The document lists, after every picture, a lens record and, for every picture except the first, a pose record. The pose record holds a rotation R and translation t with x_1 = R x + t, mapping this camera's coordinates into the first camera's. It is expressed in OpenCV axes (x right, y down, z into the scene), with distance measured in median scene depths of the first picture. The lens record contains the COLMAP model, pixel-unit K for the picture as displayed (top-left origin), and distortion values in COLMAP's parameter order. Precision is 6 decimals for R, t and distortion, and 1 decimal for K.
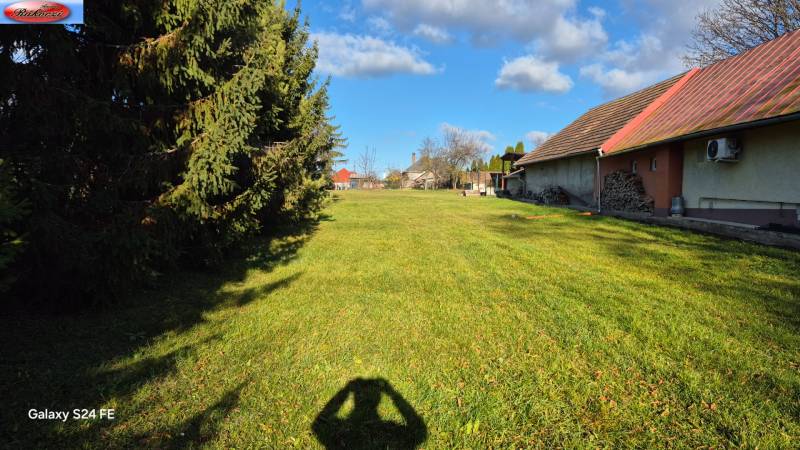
lens RADIAL K [[545.4, 0, 400.0], [0, 545.4, 225.0], [0, 0, 1]] dist [0.105036, -0.126927]
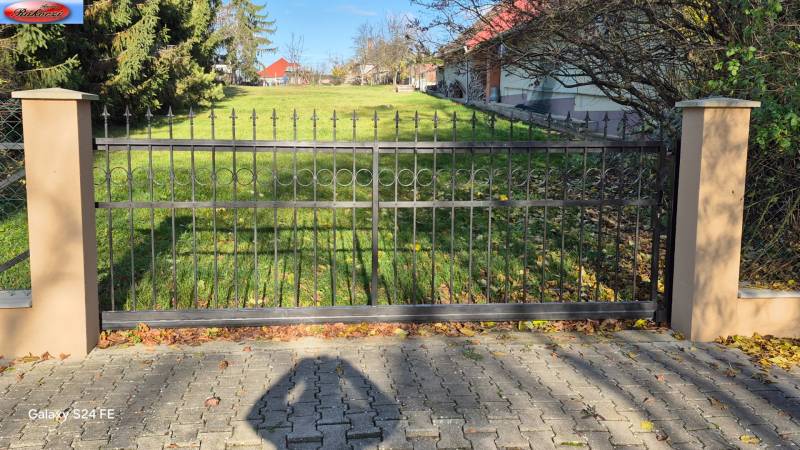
lens RADIAL K [[823.7, 0, 400.0], [0, 823.7, 225.0], [0, 0, 1]] dist [0.014252, 0.004637]
pose [[0.999845, -0.004739, 0.016968, 0.252651], [0.003047, 0.995140, 0.098427, 0.076756], [-0.017352, -0.098360, 0.995000, -0.895189]]
